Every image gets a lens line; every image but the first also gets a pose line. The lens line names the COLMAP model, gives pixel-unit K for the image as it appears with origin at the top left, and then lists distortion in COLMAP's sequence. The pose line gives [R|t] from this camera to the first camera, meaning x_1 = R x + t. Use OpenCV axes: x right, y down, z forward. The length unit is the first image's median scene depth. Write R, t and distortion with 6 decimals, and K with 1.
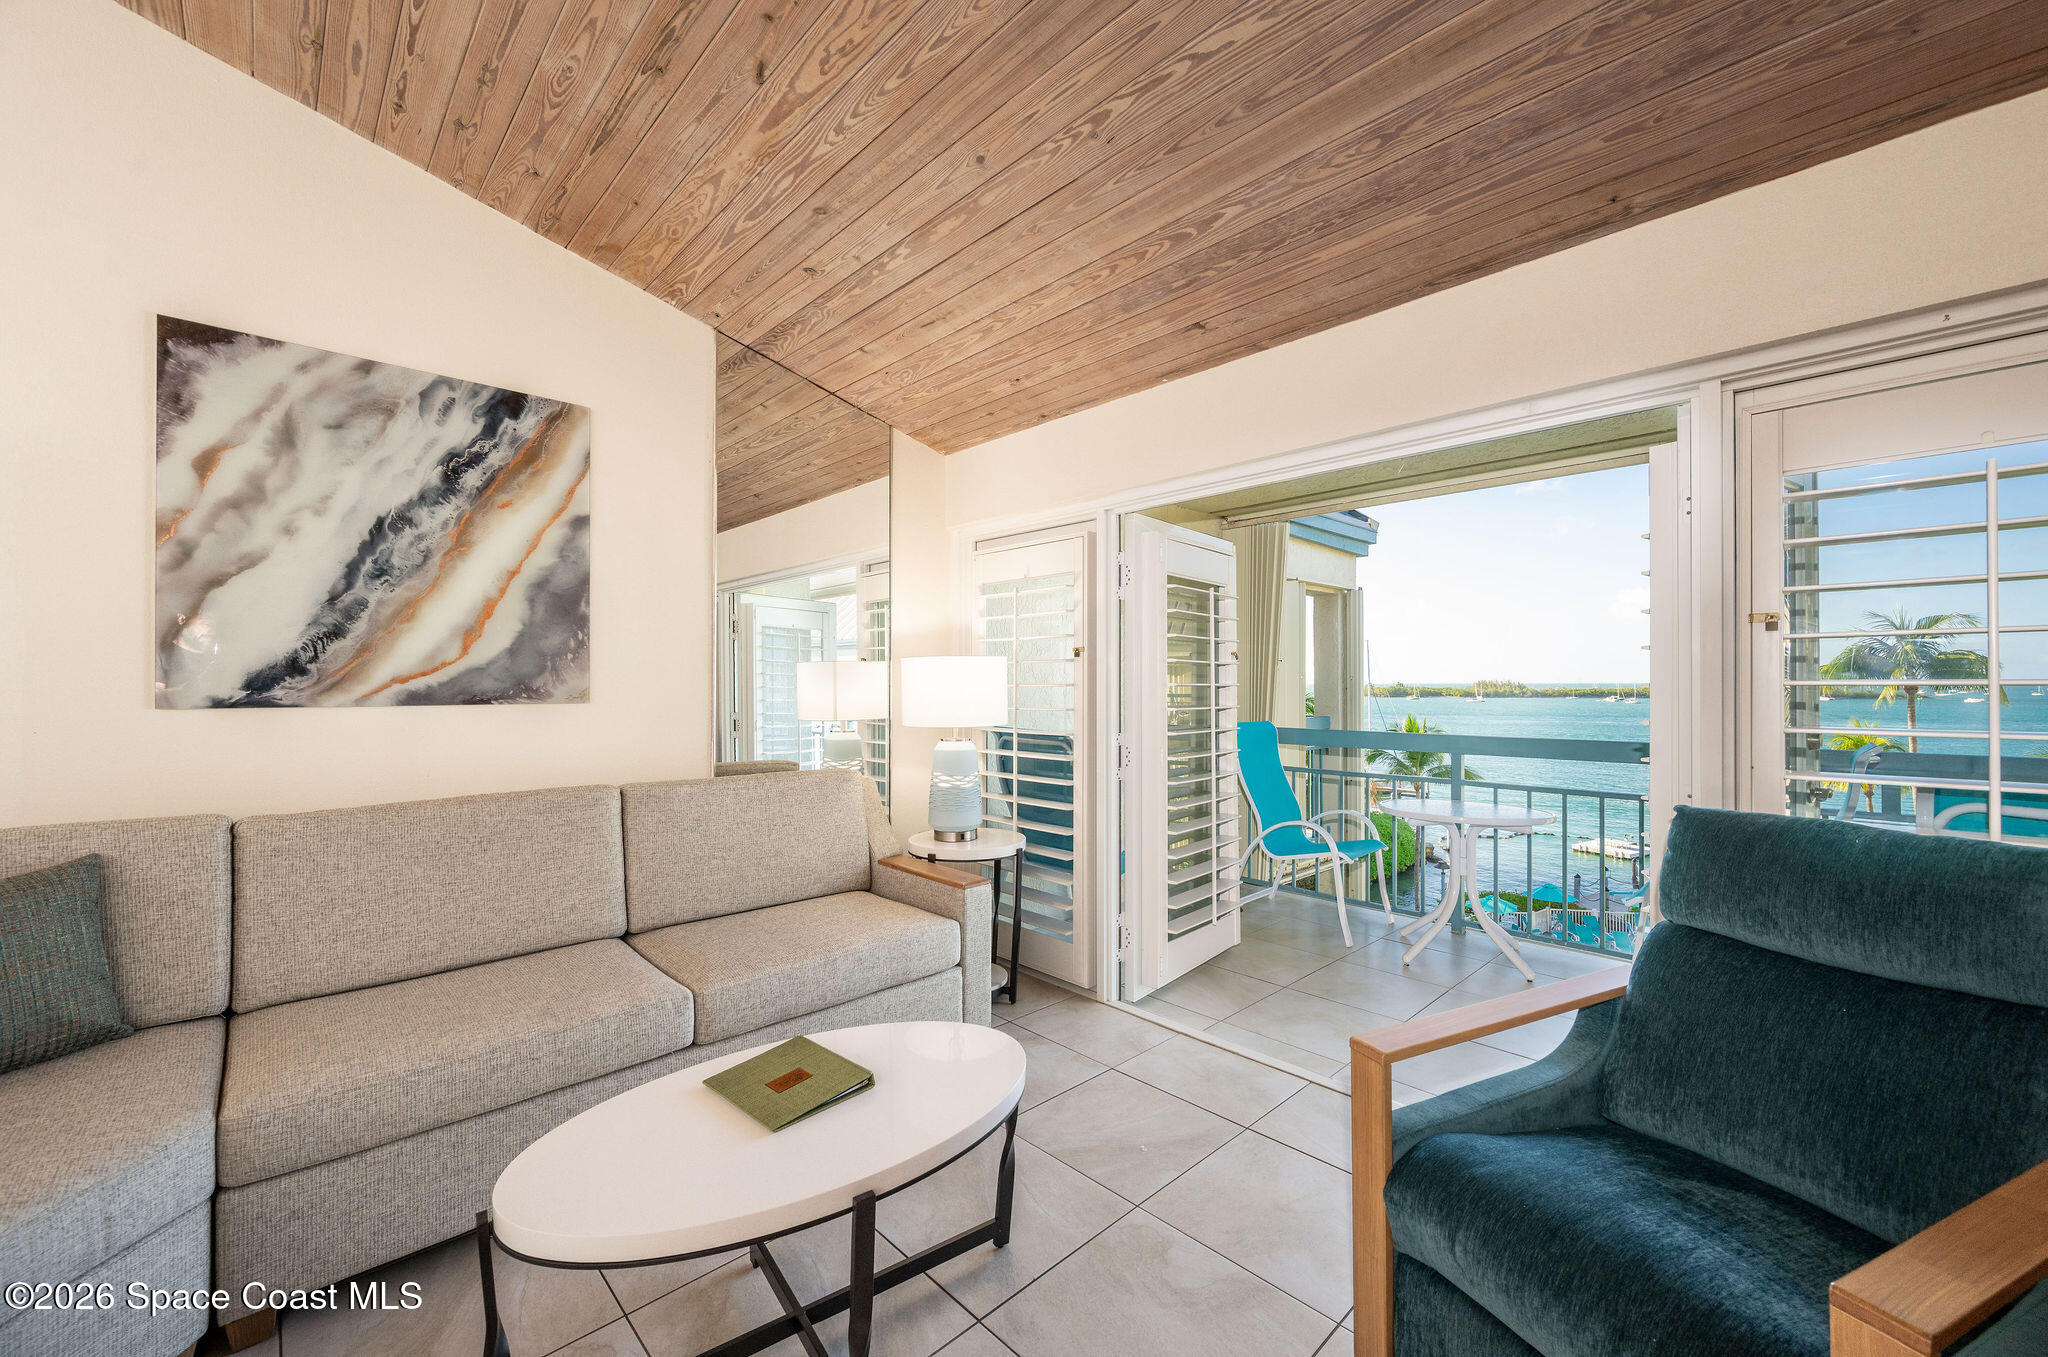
lens RADIAL K [[797.8, 0, 1028.2], [0, 797.8, 684.7], [0, 0, 1]] dist [-0.000708, 0.000306]
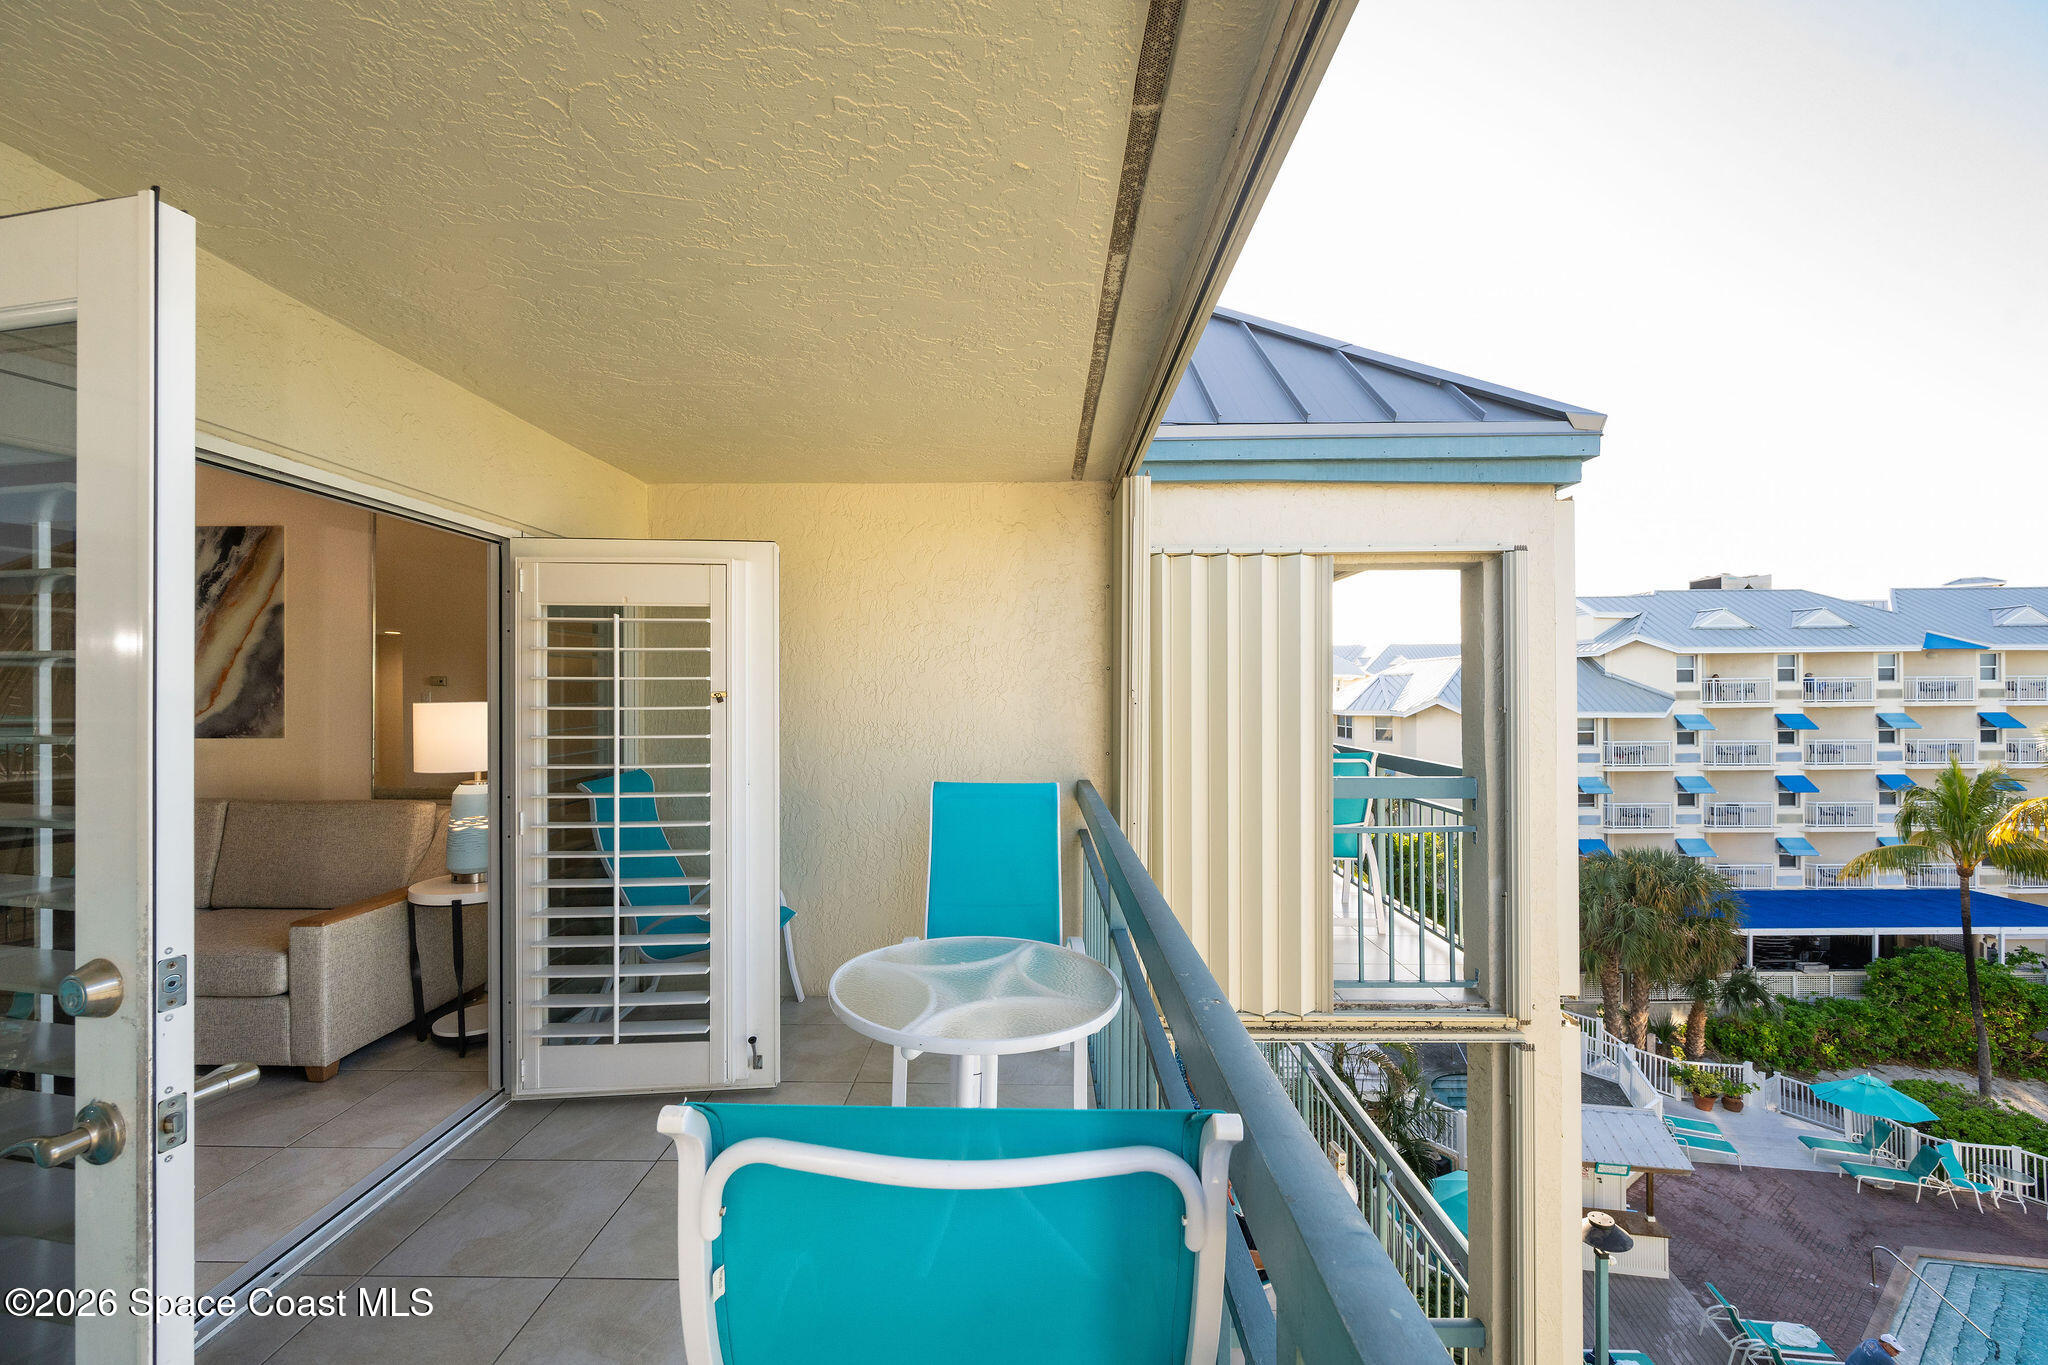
lens RADIAL K [[797.8, 0, 1028.2], [0, 797.8, 688.7], [0, 0, 1]] dist [-0.000708, 0.000306]
pose [[0.718588, -0.006408, -0.695406, 1.537908], [0.004149, 0.999979, -0.004927, -0.058452], [0.695423, 0.000656, 0.718600, 1.030471]]
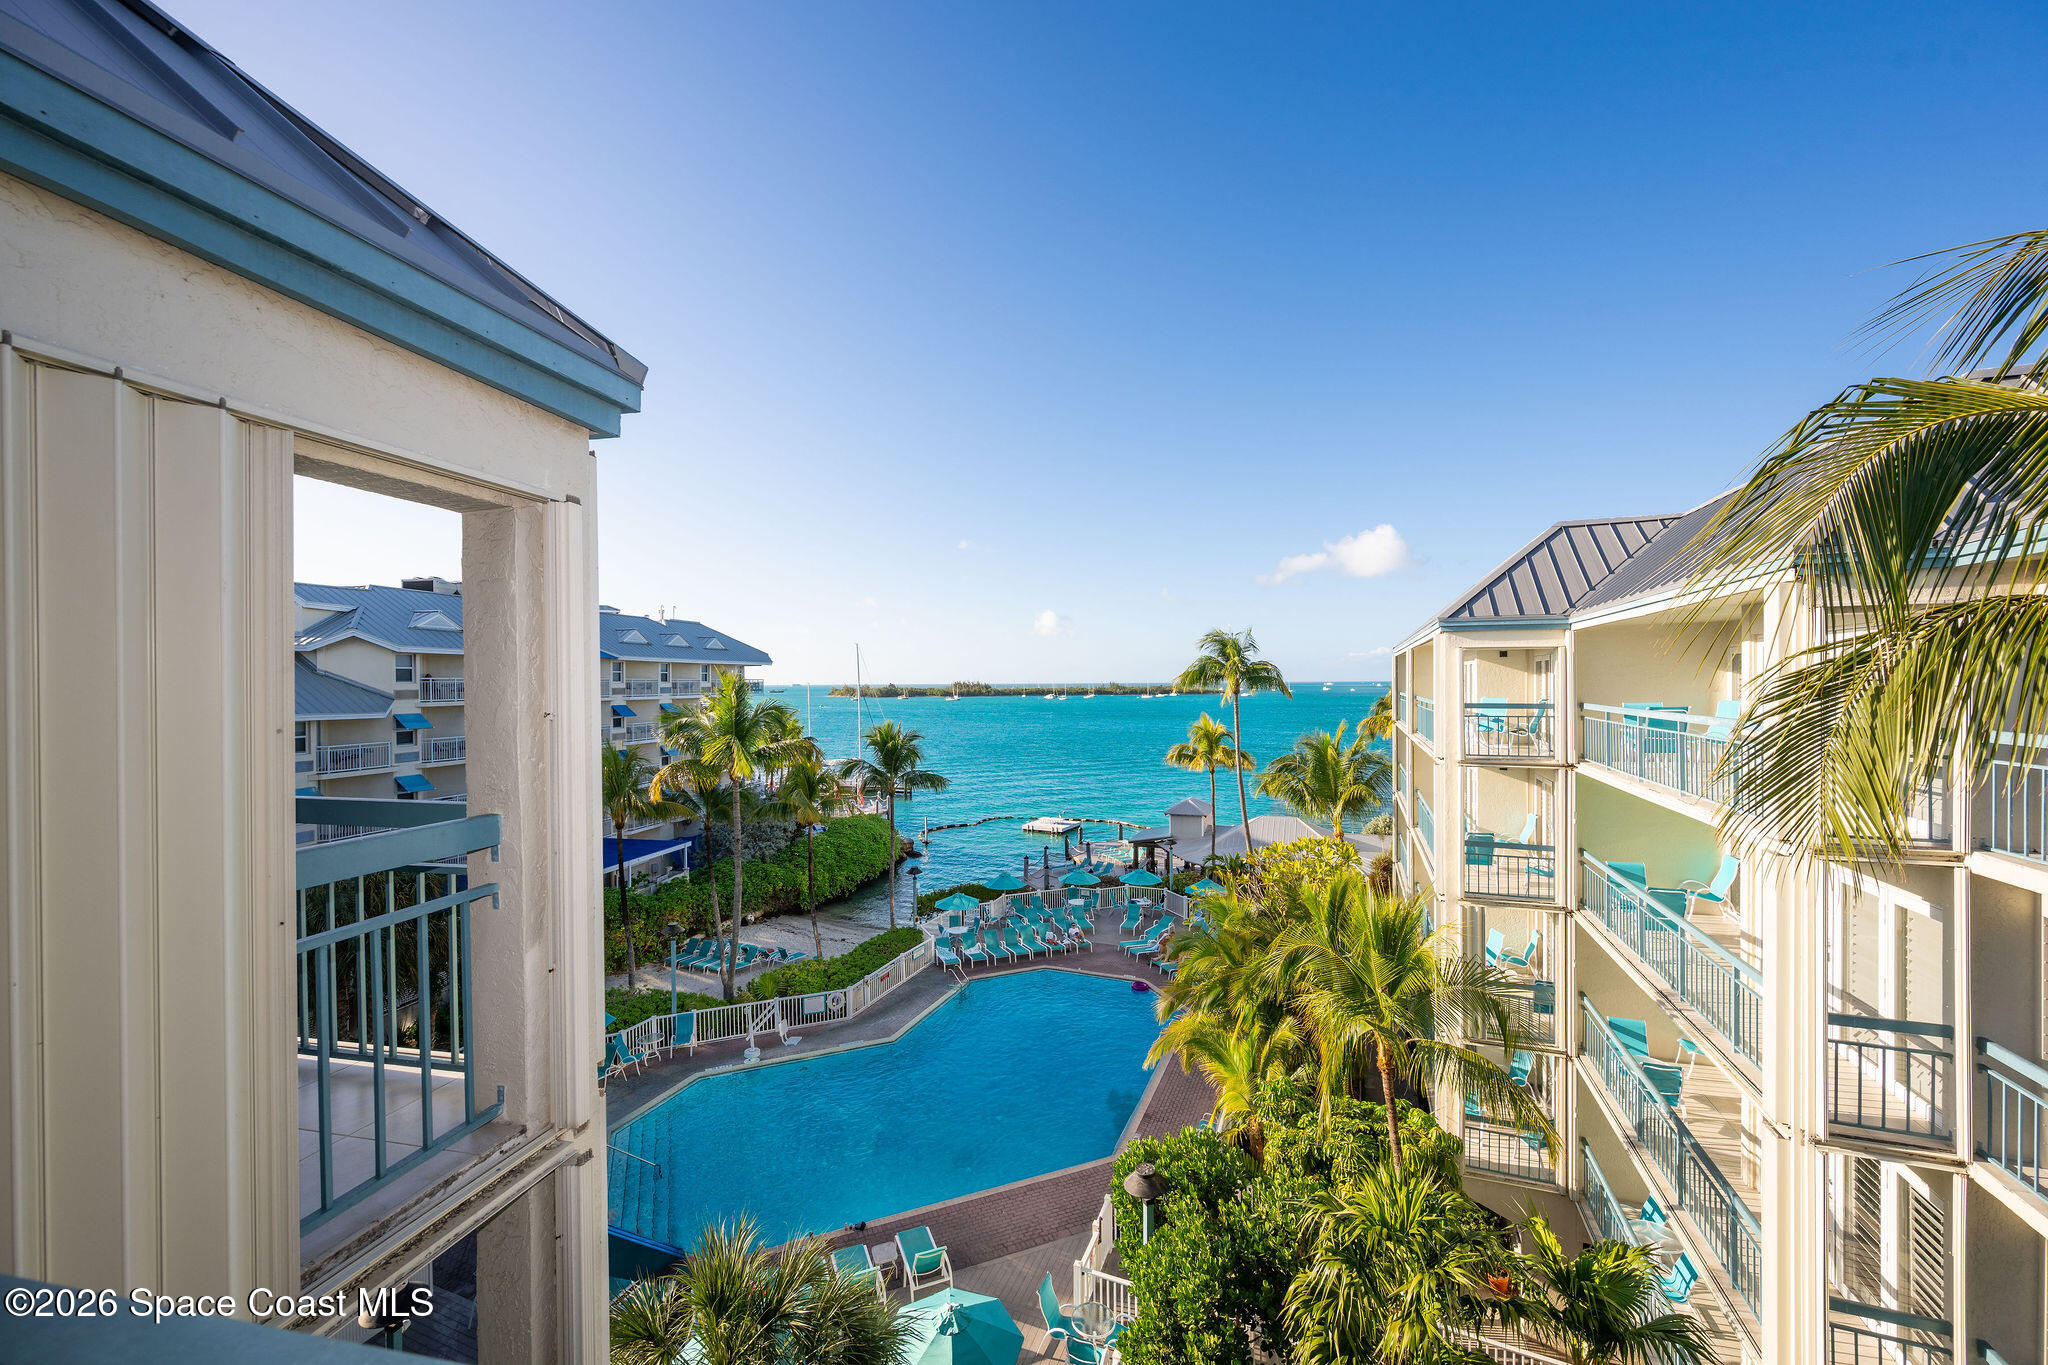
lens RADIAL K [[803.2, 0, 1024.6], [0, 803.2, 690.1], [0, 0, 1]] dist [0.000411, 0.000077]
pose [[0.824930, -0.008542, 0.565170, 1.036281], [0.006104, 0.999962, 0.006203, -0.063012], [-0.565201, -0.001667, 0.824951, 1.466956]]
